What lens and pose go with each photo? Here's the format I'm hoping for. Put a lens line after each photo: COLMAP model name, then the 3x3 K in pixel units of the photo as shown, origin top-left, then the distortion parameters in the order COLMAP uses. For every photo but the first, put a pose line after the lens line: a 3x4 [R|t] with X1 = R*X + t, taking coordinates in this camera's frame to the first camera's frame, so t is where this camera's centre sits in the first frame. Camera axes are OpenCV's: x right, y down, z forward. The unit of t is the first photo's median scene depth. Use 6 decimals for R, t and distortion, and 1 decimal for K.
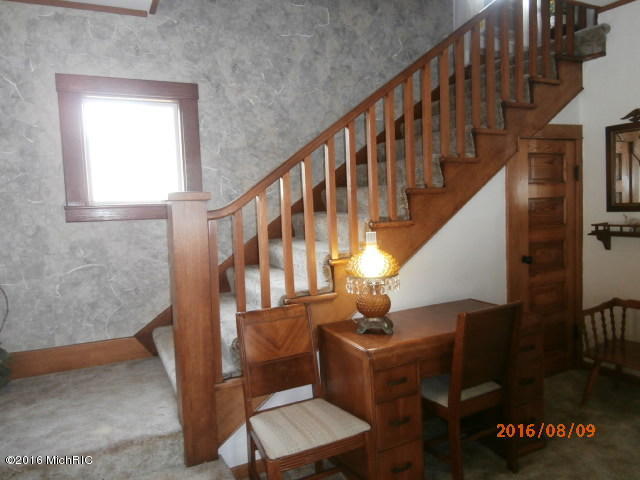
lens RADIAL K [[460.1, 0, 324.4], [0, 460.1, 237.2], [0, 0, 1]] dist [0.006084, 0.002800]
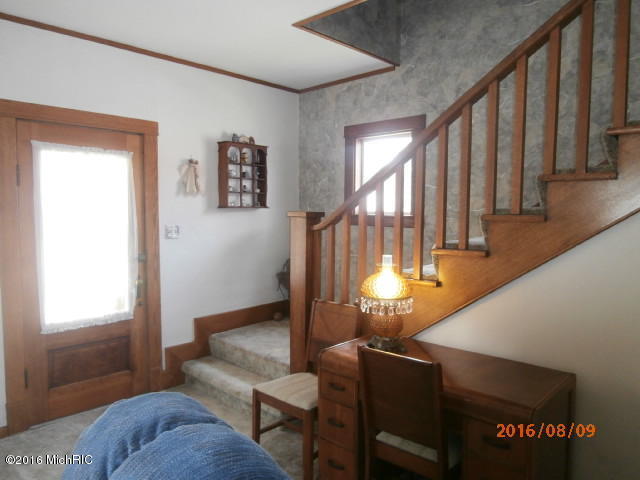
lens RADIAL K [[457.5, 0, 328.0], [0, 457.5, 247.2], [0, 0, 1]] dist [-0.003155, 0.003837]
pose [[0.385428, 0.118503, -0.915097, 0.747260], [-0.090467, 0.991794, 0.090332, -0.083799], [0.918292, 0.047970, 0.392986, 0.342784]]
